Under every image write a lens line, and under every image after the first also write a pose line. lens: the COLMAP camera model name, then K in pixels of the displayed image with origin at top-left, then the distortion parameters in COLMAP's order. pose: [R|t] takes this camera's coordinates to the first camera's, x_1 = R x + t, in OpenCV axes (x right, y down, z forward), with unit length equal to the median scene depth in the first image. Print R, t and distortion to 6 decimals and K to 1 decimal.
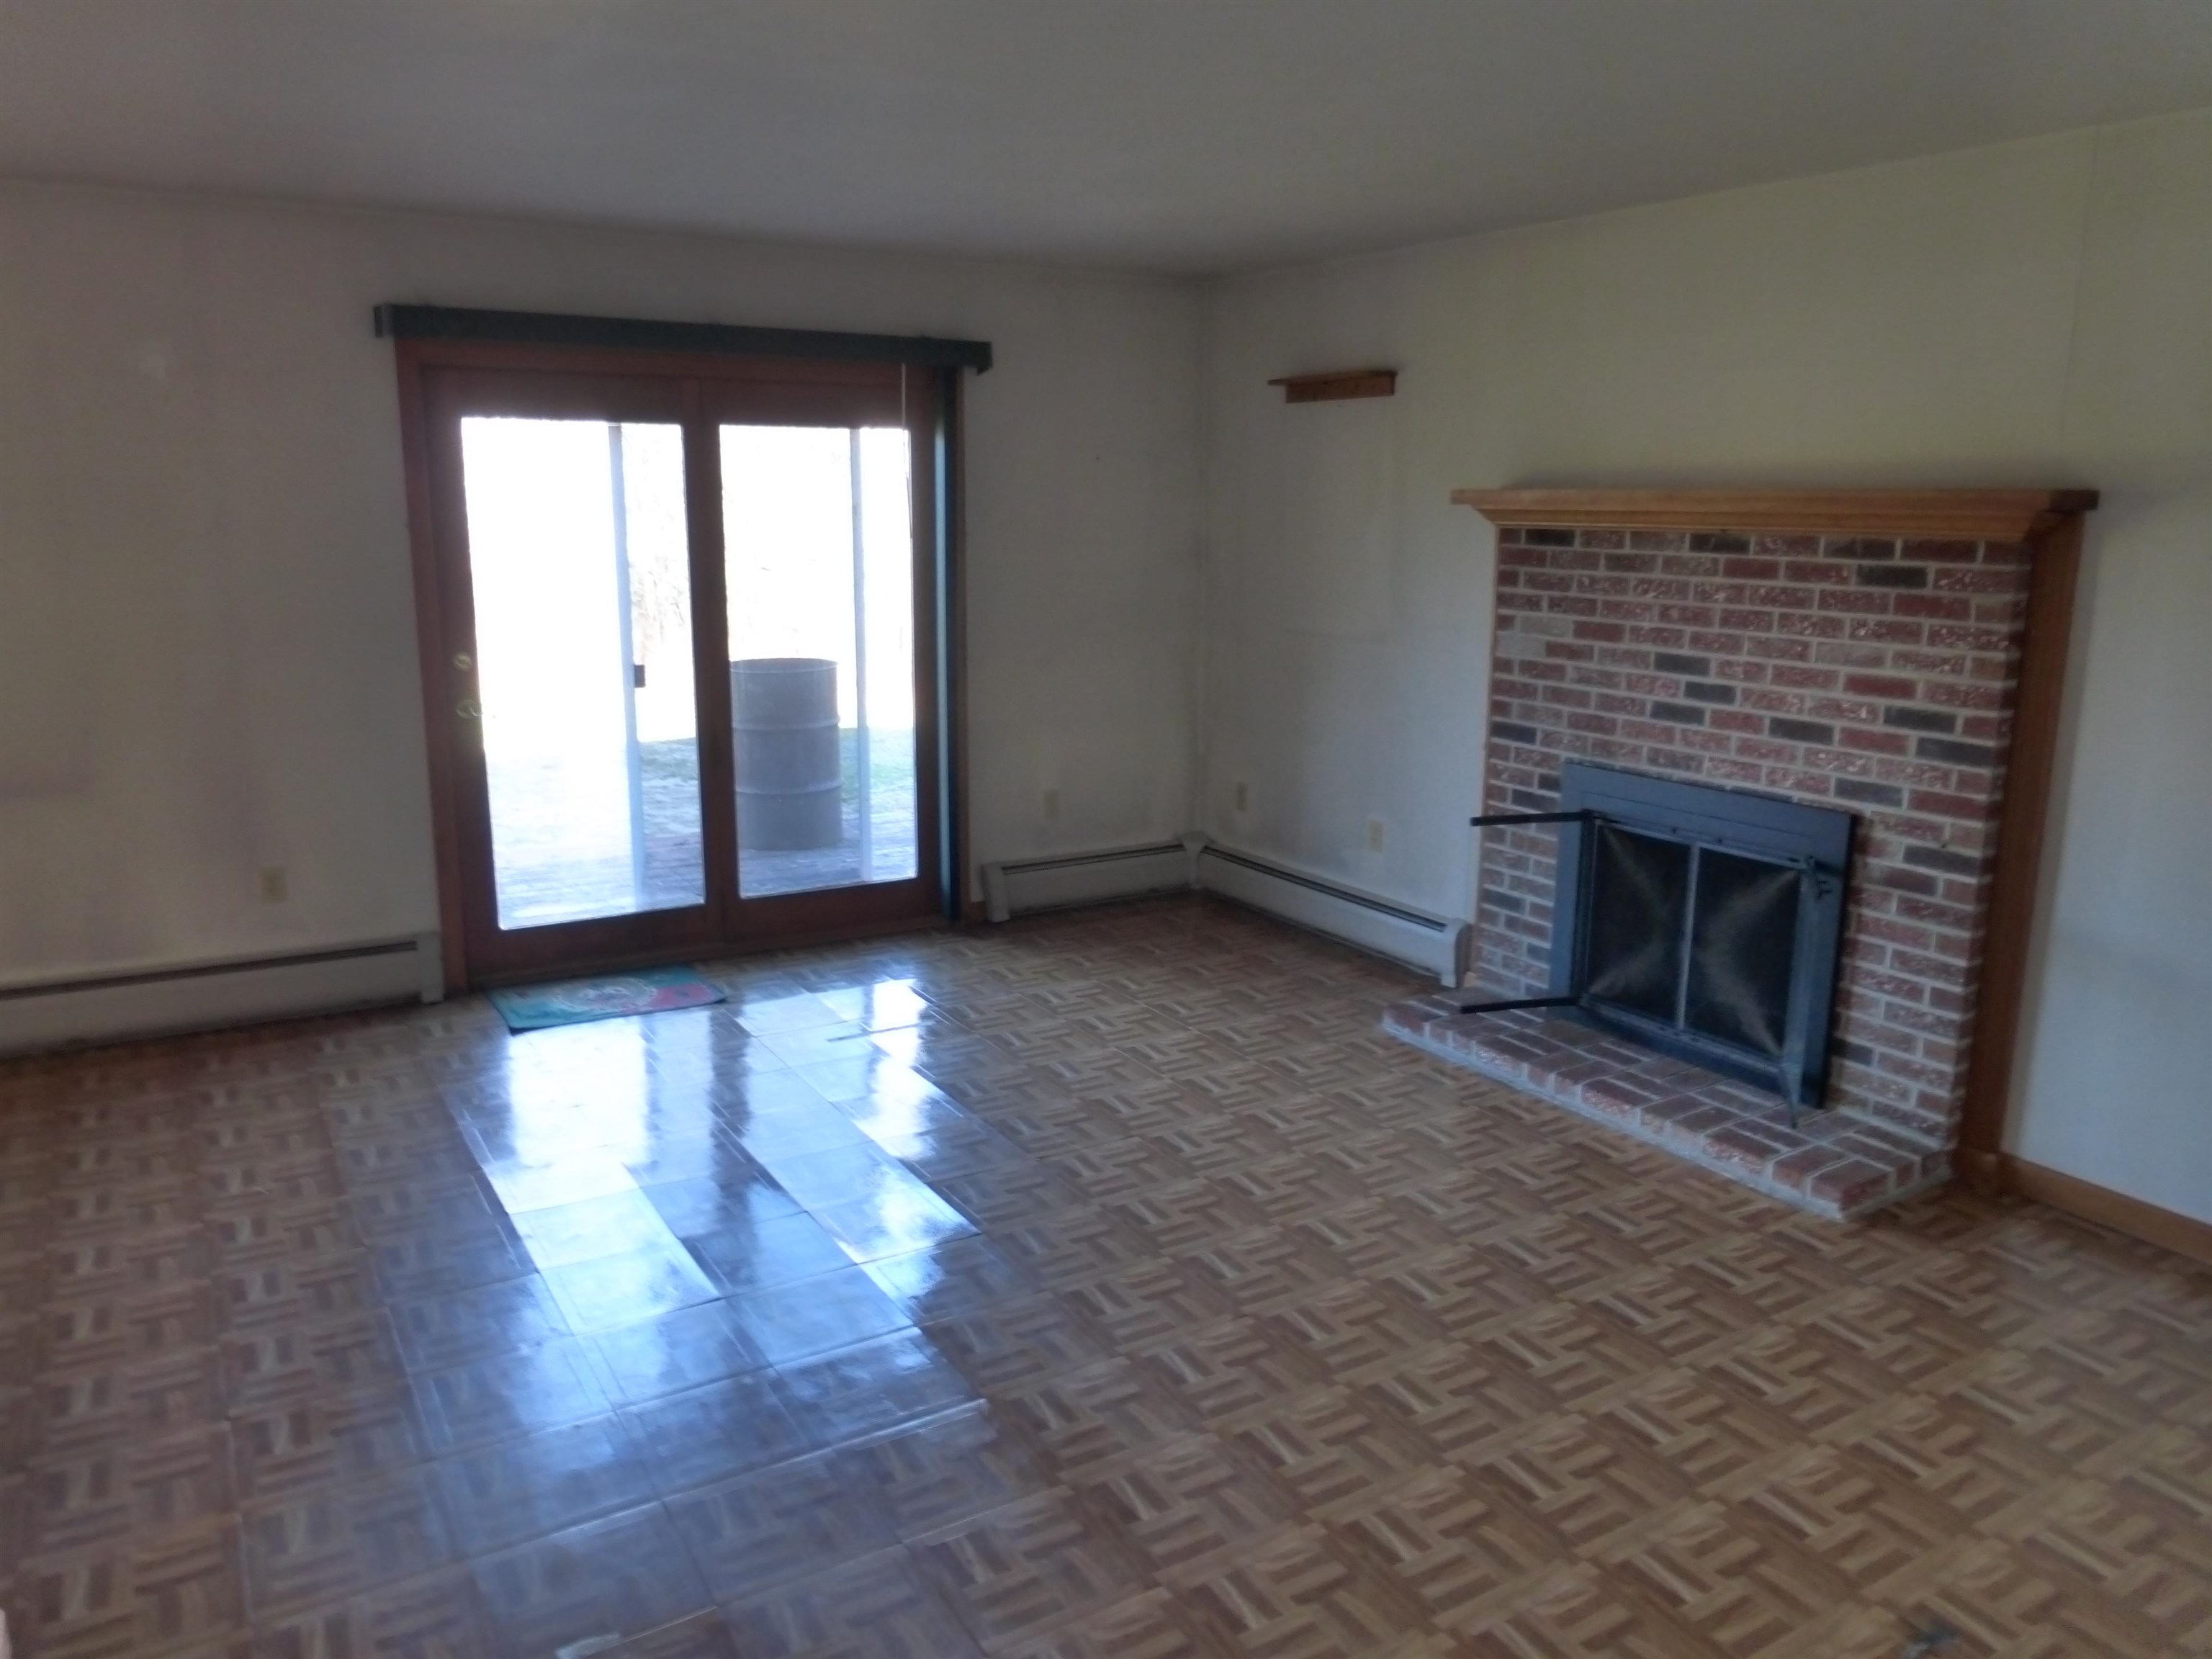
lens RADIAL K [[1616.5, 0, 1122.2], [0, 1616.5, 831.7], [0, 0, 1]] dist [0.001608, 0.008521]
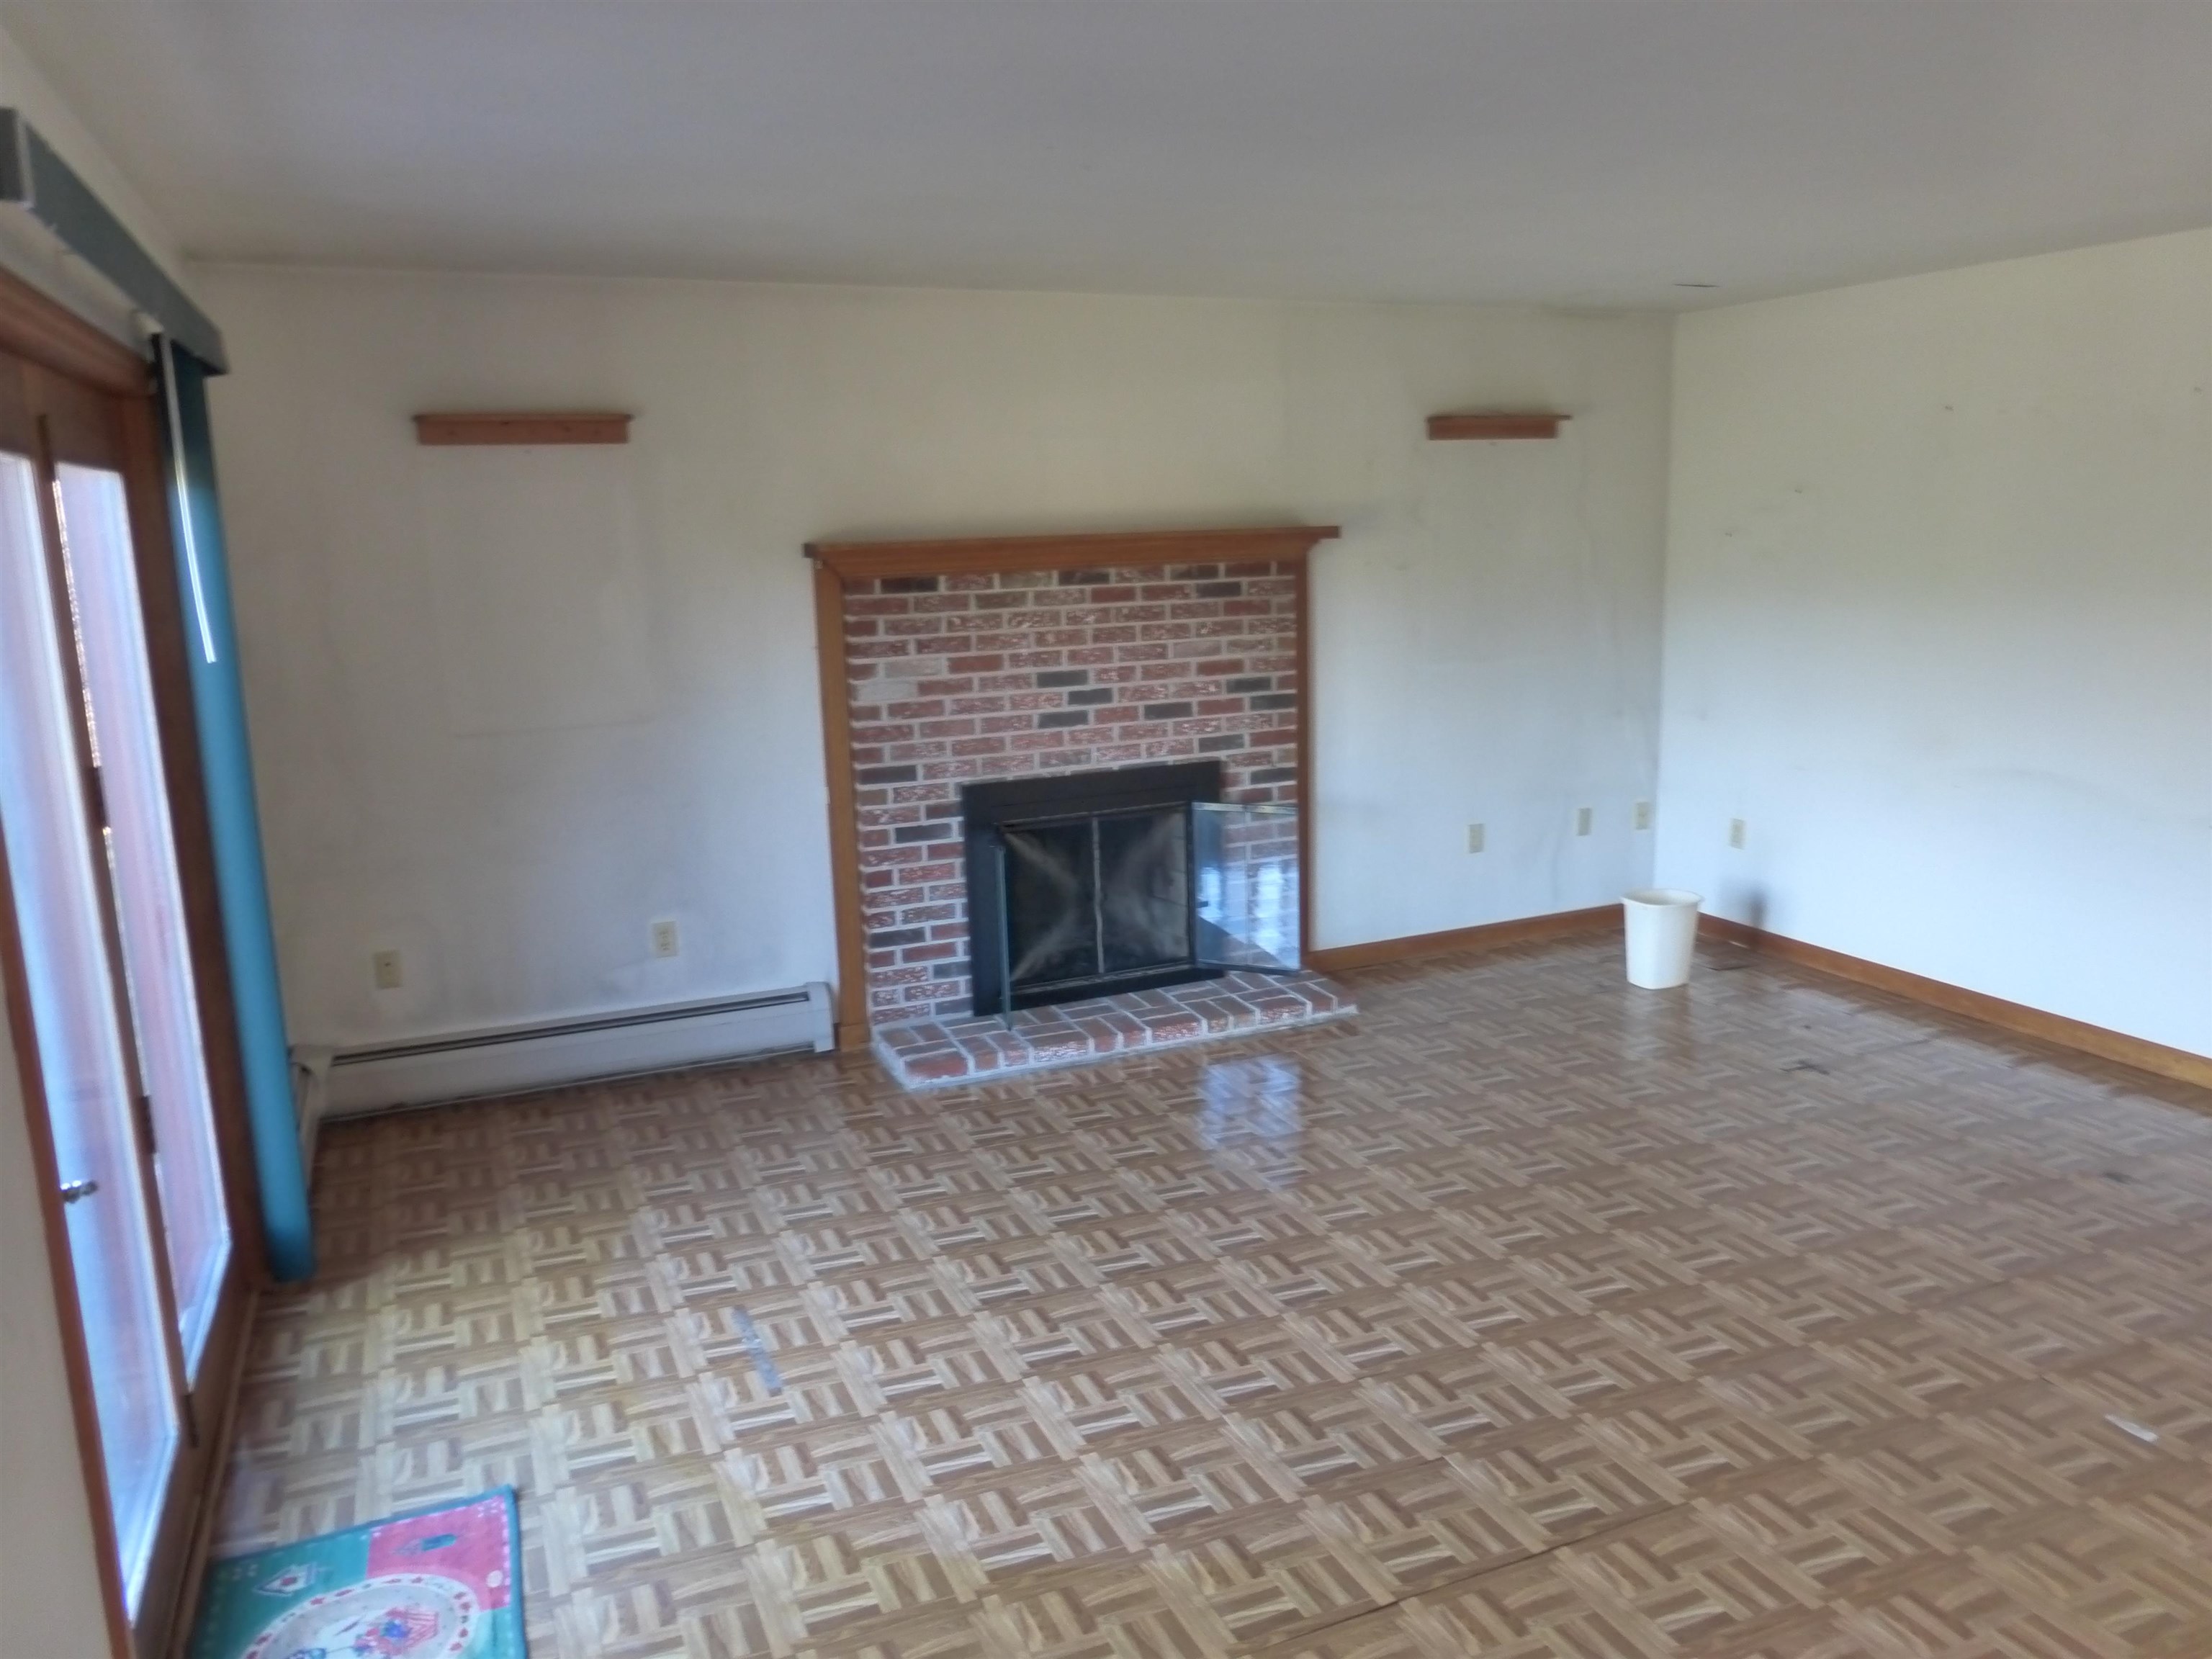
lens RADIAL K [[1616.5, 0, 1120.3], [0, 1616.5, 827.3], [0, 0, 1]] dist [0.001608, 0.008521]
pose [[0.145827, -0.203876, 0.968075, -0.847049], [0.230093, 0.958691, 0.167239, -0.191481], [-0.962181, 0.198359, 0.186714, 0.766208]]
